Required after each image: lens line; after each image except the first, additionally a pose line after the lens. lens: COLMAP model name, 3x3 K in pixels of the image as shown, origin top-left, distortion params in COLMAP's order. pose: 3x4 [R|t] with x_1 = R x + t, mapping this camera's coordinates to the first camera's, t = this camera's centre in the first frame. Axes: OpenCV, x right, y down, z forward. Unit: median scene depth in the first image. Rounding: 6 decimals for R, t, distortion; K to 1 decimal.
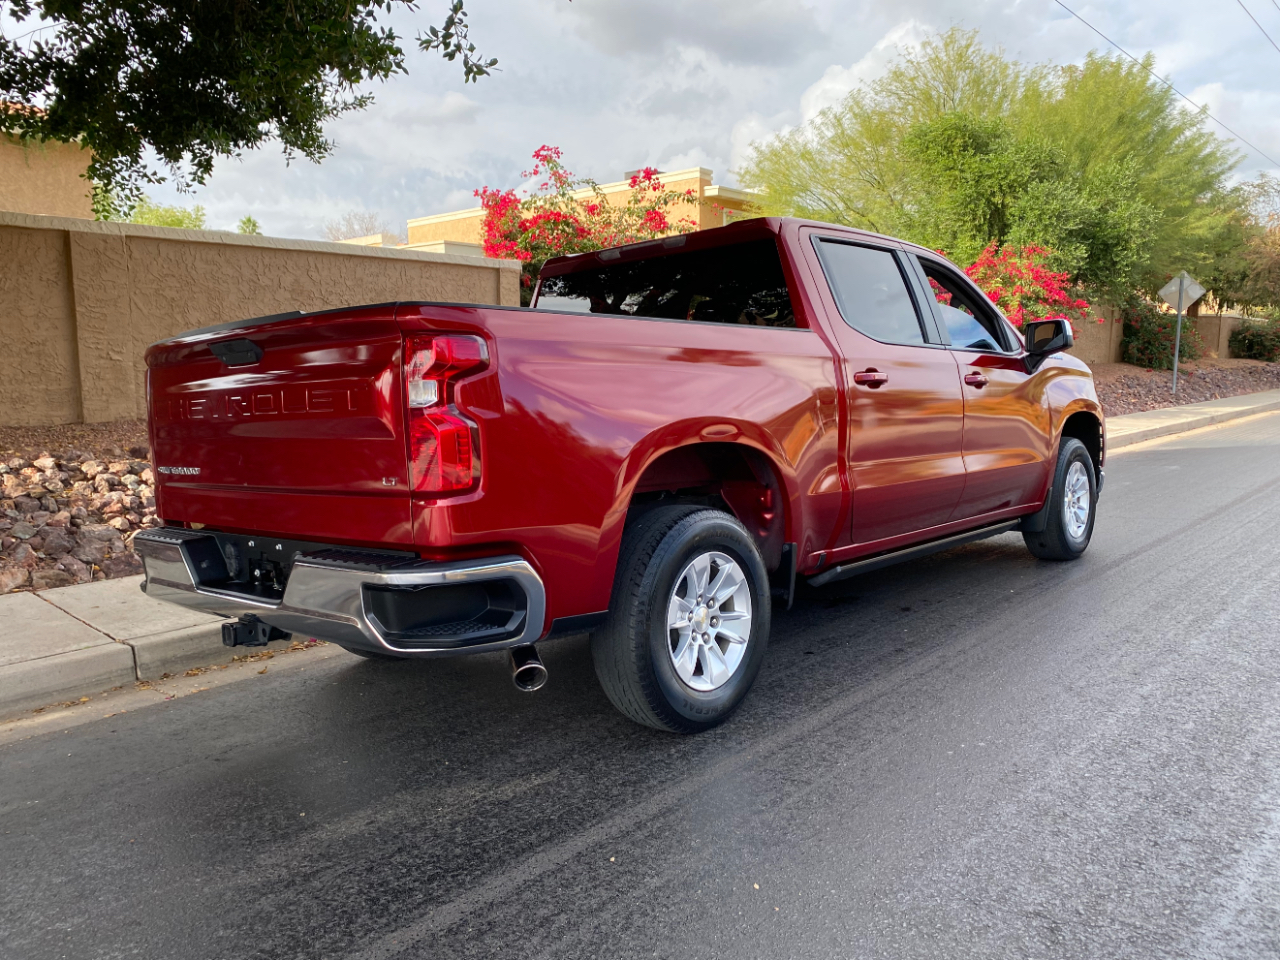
lens RADIAL K [[996.5, 0, 610.3], [0, 996.5, 486.5], [0, 0, 1]] dist [0.013975, -0.001920]
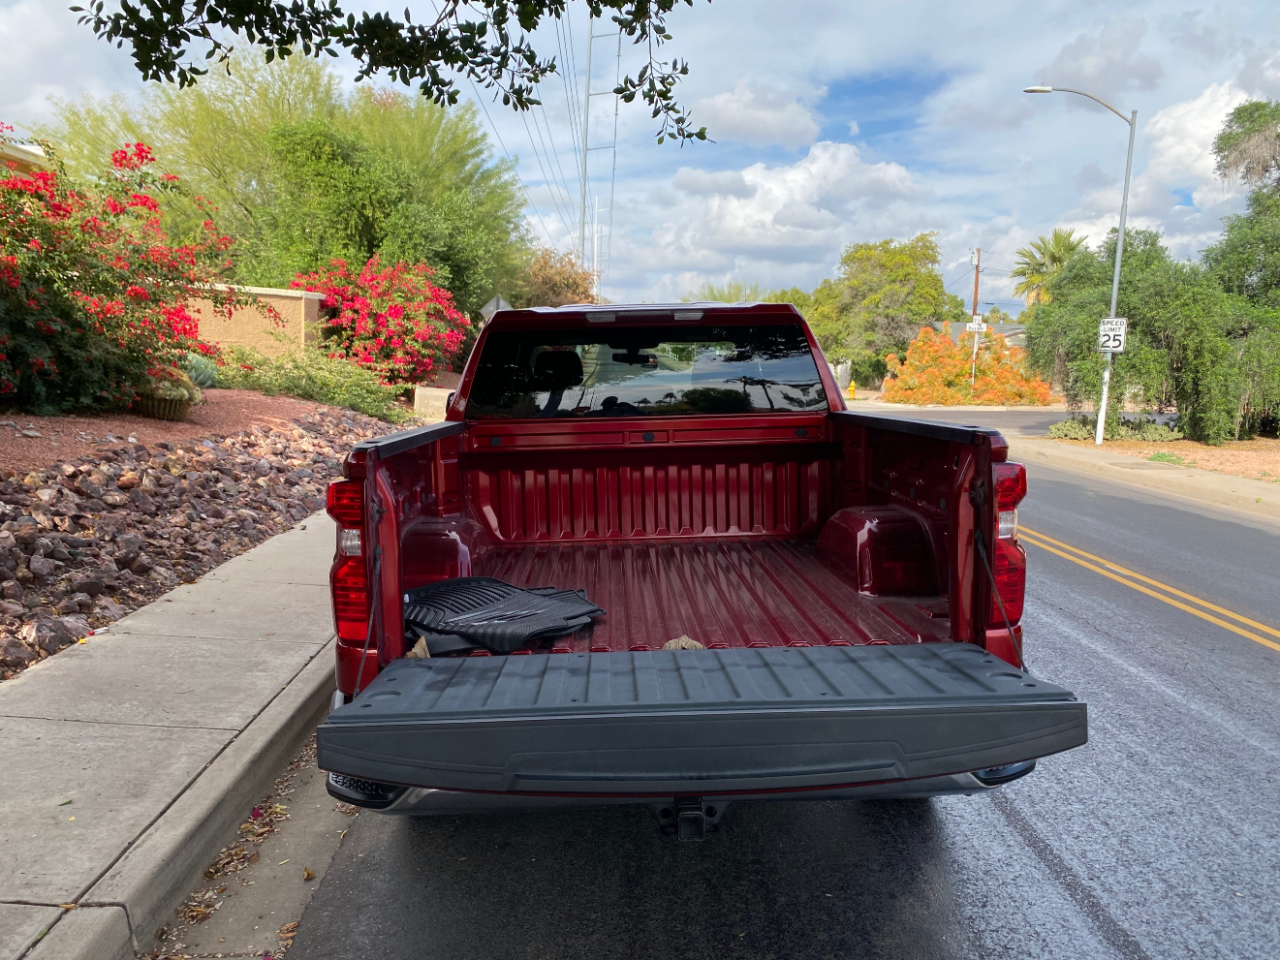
lens RADIAL K [[1001.8, 0, 631.8], [0, 1001.8, 469.6], [0, 0, 1]] dist [0.009782, 0.001689]
pose [[0.712931, -0.045456, 0.699759, -0.164631], [0.048526, 0.998703, 0.015436, -0.025712], [-0.699553, 0.022952, 0.714212, 0.078114]]
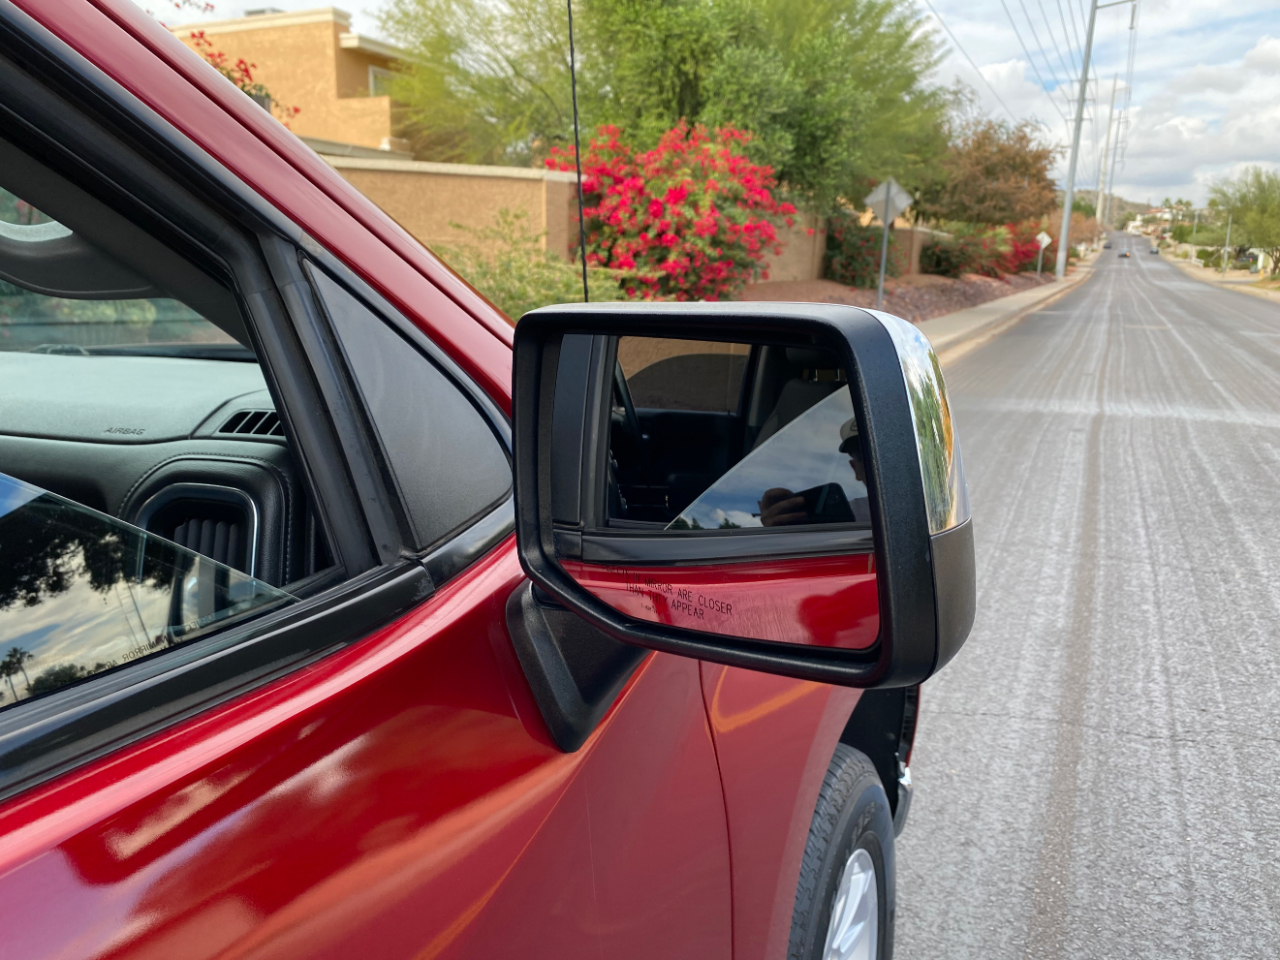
lens RADIAL K [[983.8, 0, 640.0], [0, 983.8, 480.0], [0, 0, 1]] dist [-0.006735, 0.001113]
pose [[0.955037, -0.038382, 0.293993, 0.119561], [0.009278, 0.994969, 0.099756, -0.046626], [-0.296342, -0.092543, 0.950588, 0.266561]]
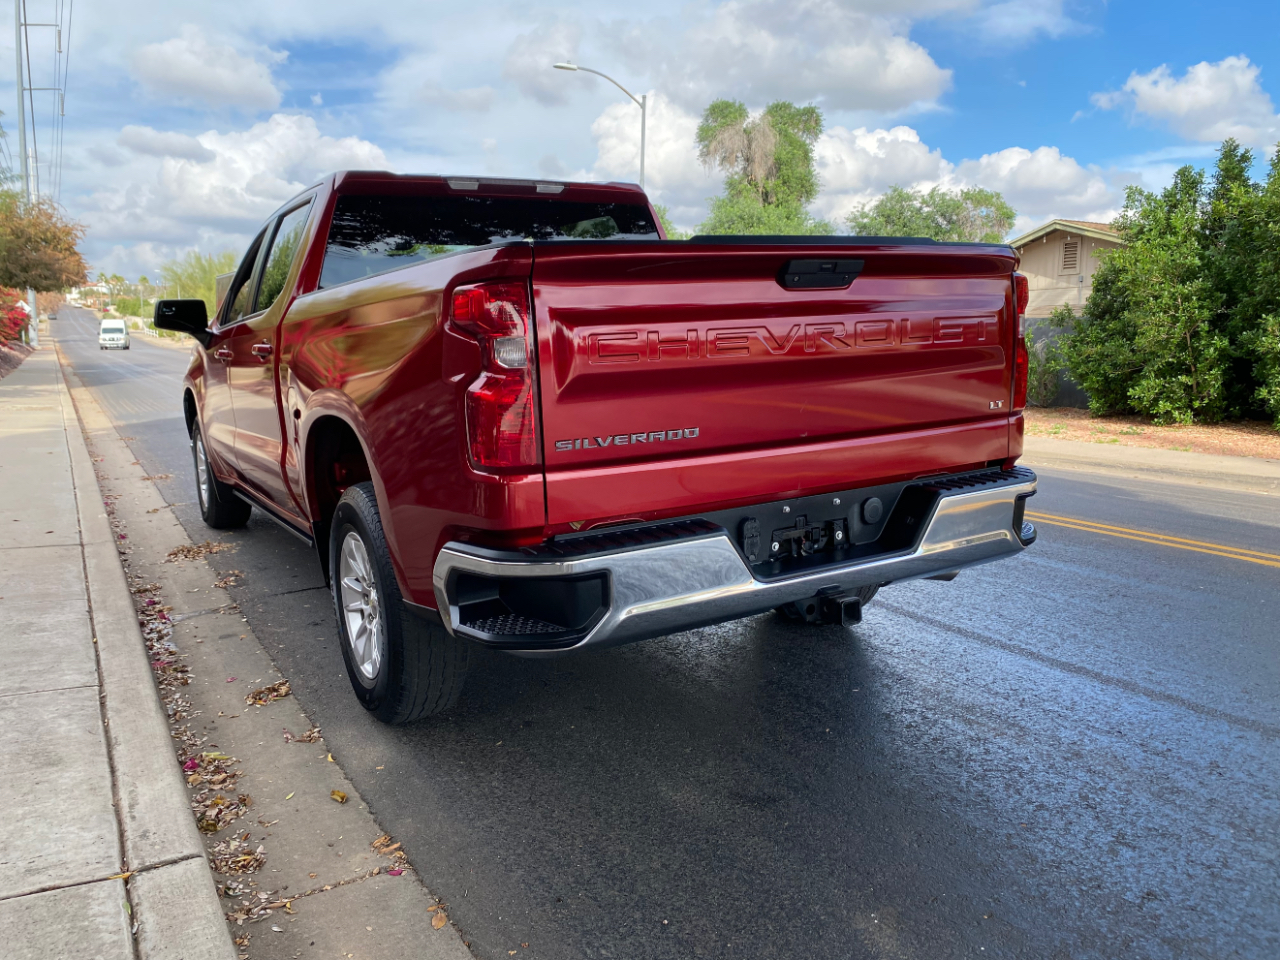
lens RADIAL K [[991.7, 0, 647.6], [0, 991.7, 478.5], [0, 0, 1]] dist [0.009538, 0.001589]
pose [[0.273786, -0.110077, 0.955471, -0.206597], [0.104270, 0.990971, 0.084289, -0.008552], [-0.956122, 0.076550, 0.282791, 0.157566]]
